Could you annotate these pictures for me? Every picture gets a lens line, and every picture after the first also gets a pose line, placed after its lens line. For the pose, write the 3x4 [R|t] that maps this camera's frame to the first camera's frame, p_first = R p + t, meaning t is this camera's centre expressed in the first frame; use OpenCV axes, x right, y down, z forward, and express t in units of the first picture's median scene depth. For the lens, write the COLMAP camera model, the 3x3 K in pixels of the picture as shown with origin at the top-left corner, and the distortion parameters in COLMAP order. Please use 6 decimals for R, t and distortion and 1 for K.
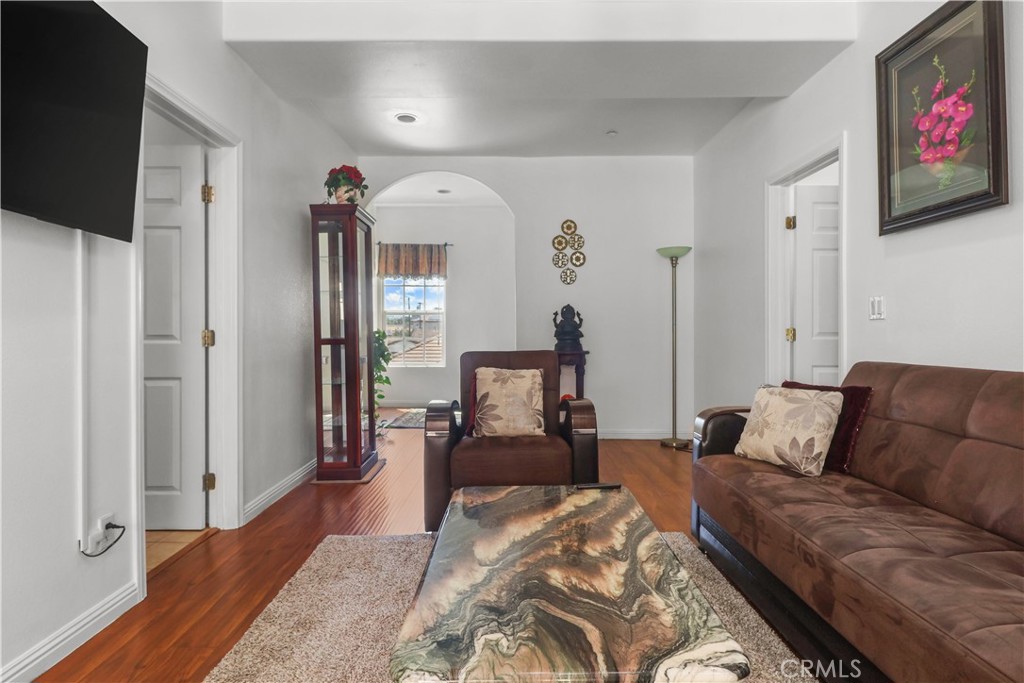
lens RADIAL K [[569.4, 0, 506.9], [0, 569.4, 334.2], [0, 0, 1]] dist [0.001908, -0.008647]
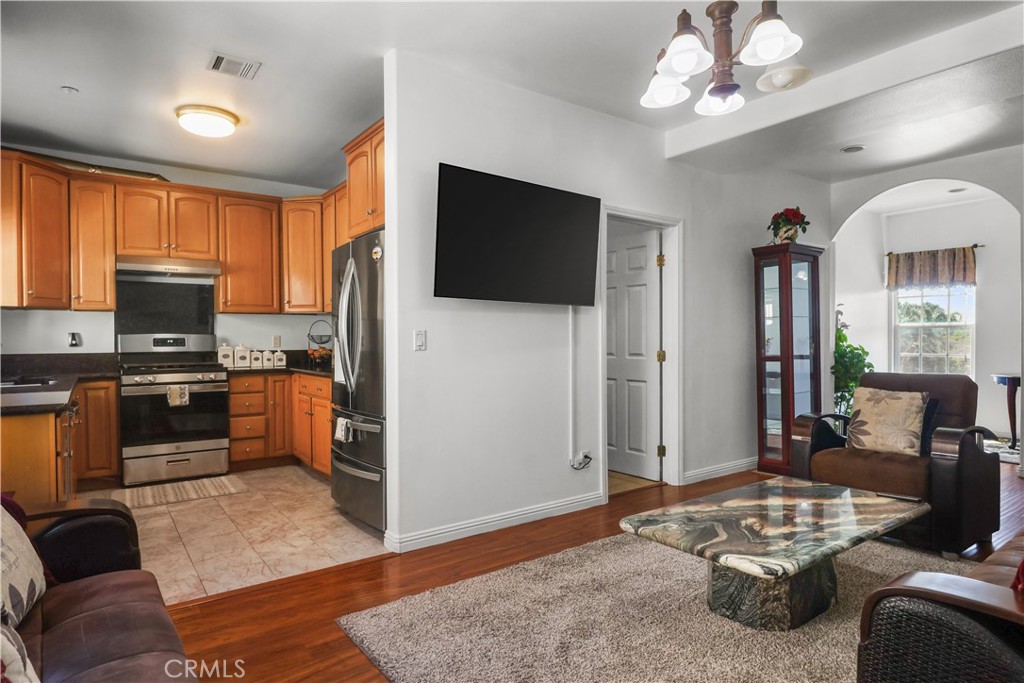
lens RADIAL K [[569.4, 0, 506.5], [0, 569.4, 346.5], [0, 0, 1]] dist [0.001908, -0.008647]
pose [[0.583794, 0.007602, -0.811867, 0.477972], [-0.000609, 0.999960, 0.008926, -0.032175], [0.811902, -0.004716, 0.583775, -0.223036]]
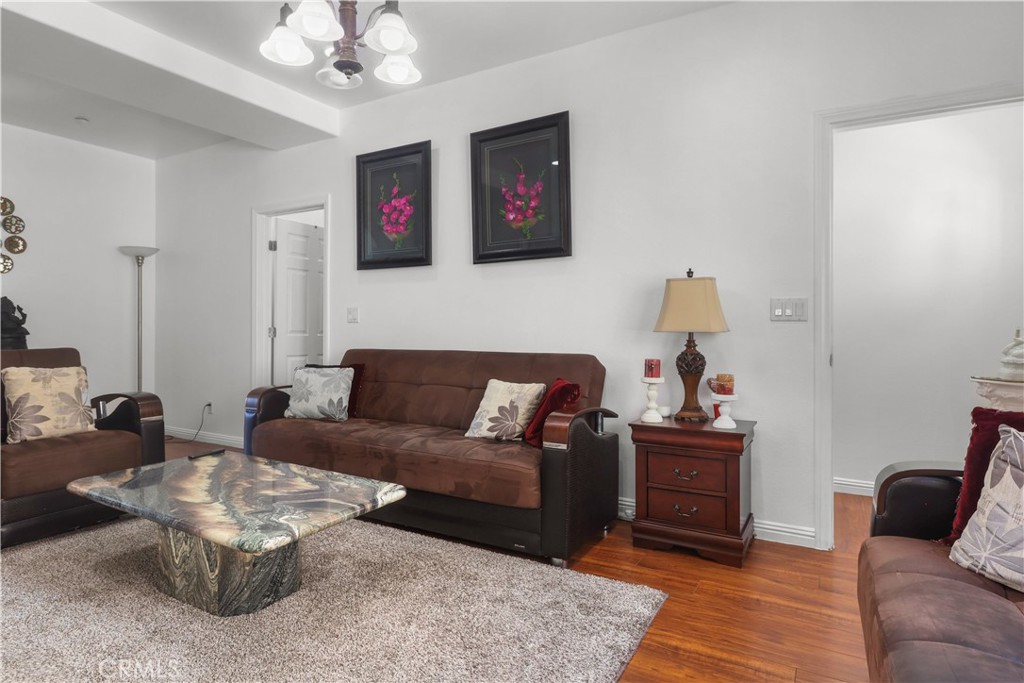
lens RADIAL K [[569.4, 0, 503.8], [0, 569.4, 334.8], [0, 0, 1]] dist [0.001908, -0.008647]
pose [[0.511059, -0.001605, 0.859544, -0.439378], [-0.000762, 0.999997, 0.002320, 0.003855], [-0.859546, -0.001841, 0.511056, -0.143129]]
